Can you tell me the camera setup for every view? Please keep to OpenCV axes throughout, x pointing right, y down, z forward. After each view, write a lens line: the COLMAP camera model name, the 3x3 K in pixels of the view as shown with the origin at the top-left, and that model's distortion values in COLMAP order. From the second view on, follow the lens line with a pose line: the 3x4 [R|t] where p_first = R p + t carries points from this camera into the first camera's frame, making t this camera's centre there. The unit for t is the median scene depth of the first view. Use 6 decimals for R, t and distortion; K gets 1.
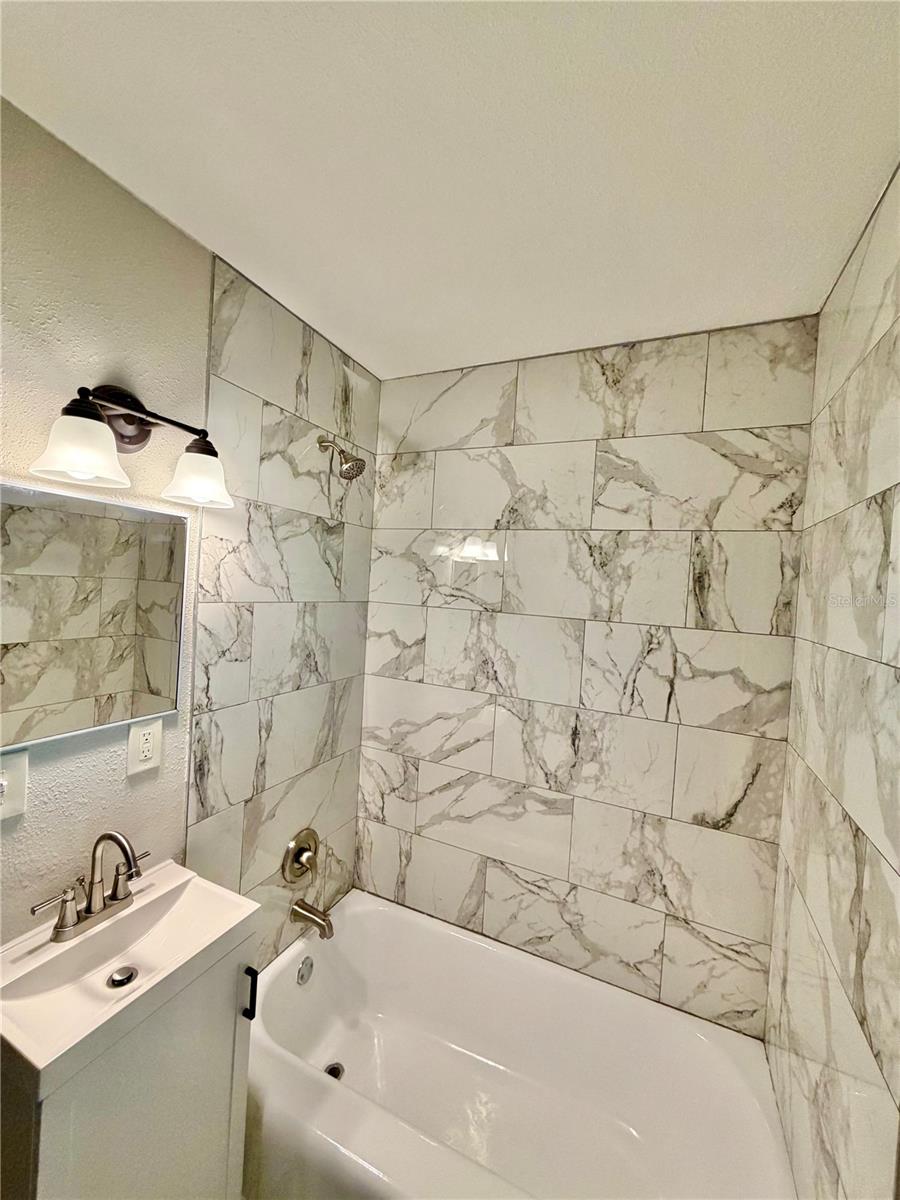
lens RADIAL K [[477.5, 0, 446.5], [0, 477.5, 594.1], [0, 0, 1]] dist [-0.002031, -0.000393]
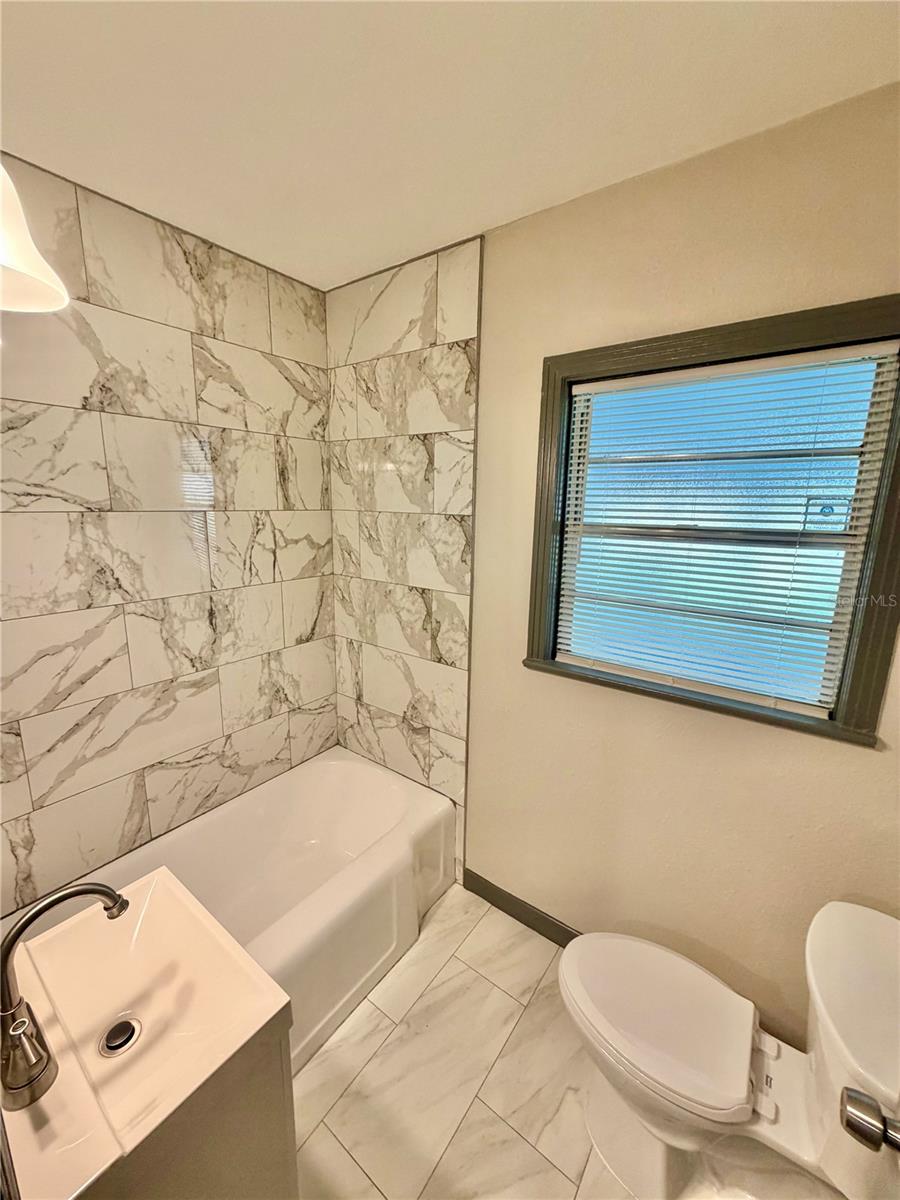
lens RADIAL K [[477.5, 0, 444.4], [0, 477.5, 598.6], [0, 0, 1]] dist [-0.002031, -0.000393]
pose [[0.202511, -0.251146, 0.946528, -0.690522], [0.016392, 0.967289, 0.253148, -0.020090], [-0.979143, -0.035750, 0.200004, 0.242793]]
